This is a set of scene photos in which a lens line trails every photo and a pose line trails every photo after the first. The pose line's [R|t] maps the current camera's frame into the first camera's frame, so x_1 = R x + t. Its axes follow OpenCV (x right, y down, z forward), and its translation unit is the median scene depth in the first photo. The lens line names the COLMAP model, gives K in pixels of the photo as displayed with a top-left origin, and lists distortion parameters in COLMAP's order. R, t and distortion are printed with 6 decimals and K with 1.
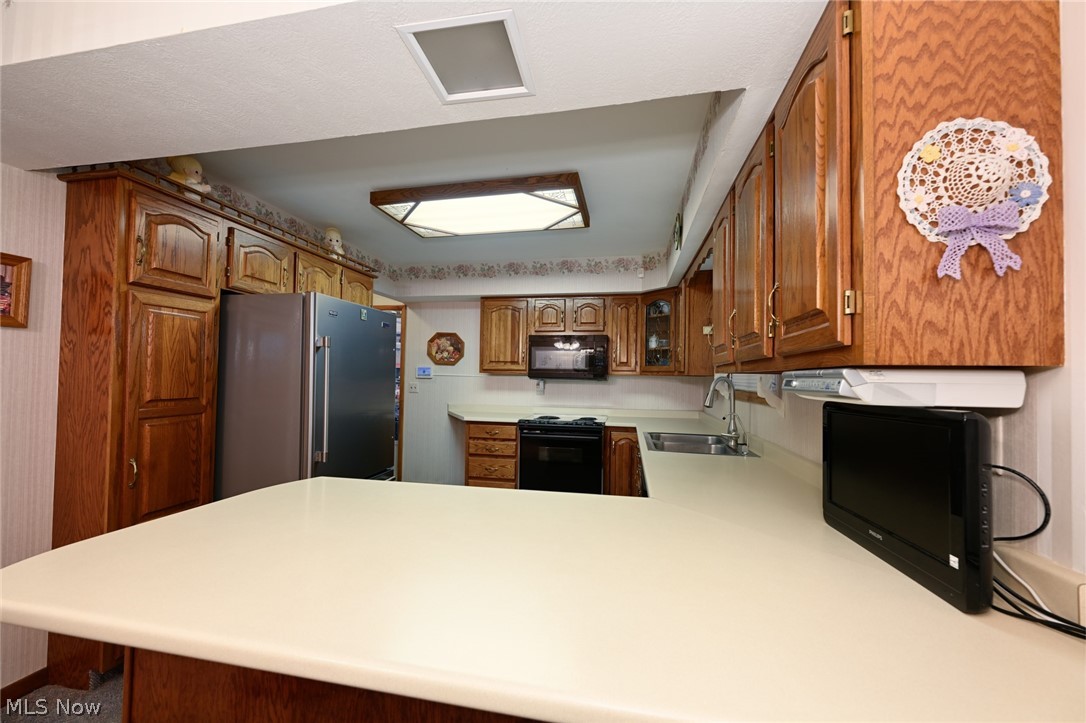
lens RADIAL K [[428.4, 0, 542.4], [0, 428.4, 369.7], [0, 0, 1]] dist [-0.003234, 0.000511]
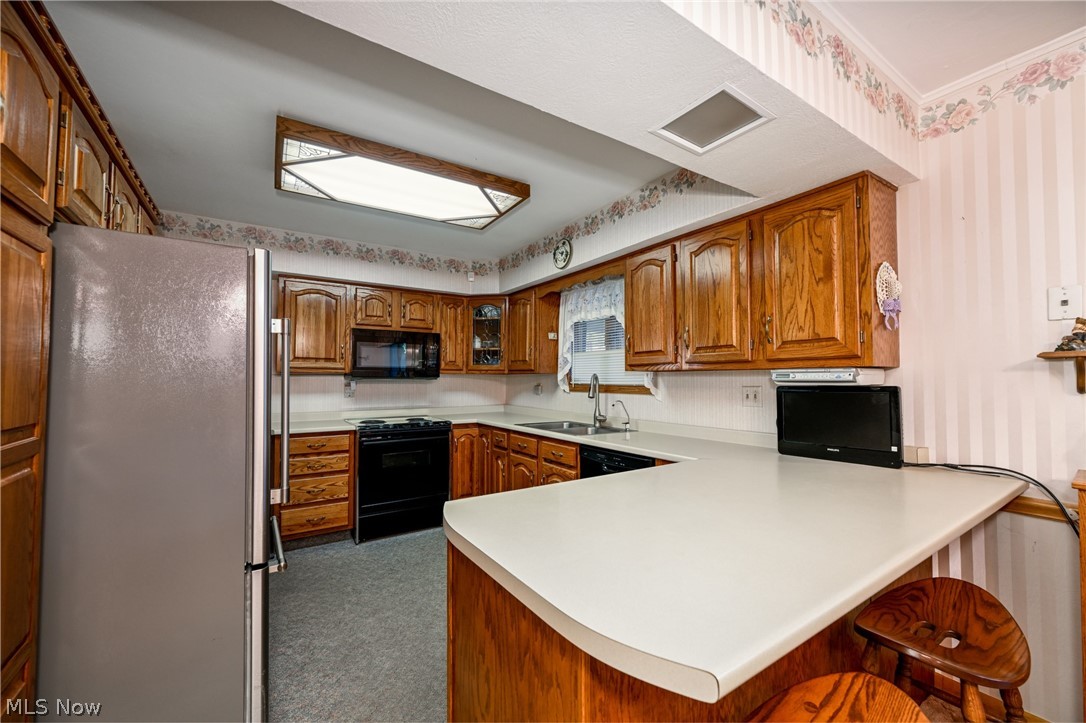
lens RADIAL K [[428.4, 0, 540.7], [0, 428.4, 369.4], [0, 0, 1]] dist [-0.003234, 0.000511]
pose [[0.708763, 0.000731, 0.705446, -0.392007], [-0.001771, 0.999998, 0.000743, 0.001170], [-0.705445, -0.001776, 0.708763, 0.129391]]
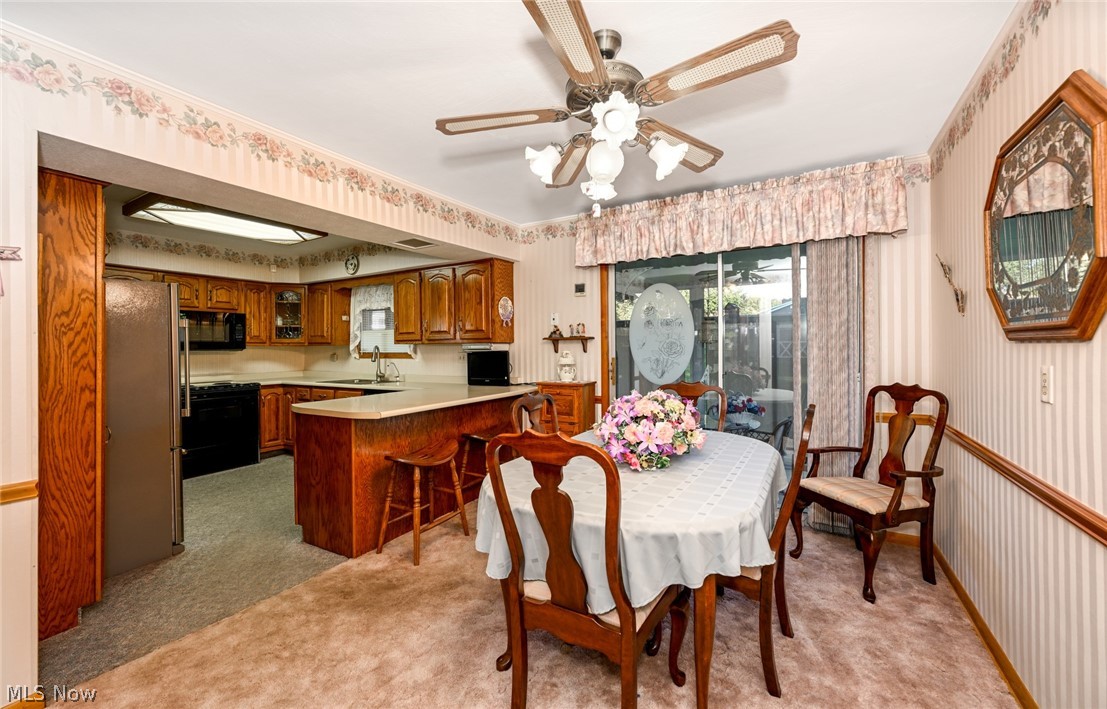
lens RADIAL K [[450.1, 0, 552.6], [0, 450.1, 348.5], [0, 0, 1]] dist [0.008482, 0.000651]
pose [[0.330281, -0.021315, 0.943642, -0.805313], [-0.002534, 0.999721, 0.023468, -0.013886], [-0.943879, -0.010143, 0.330135, -0.277758]]
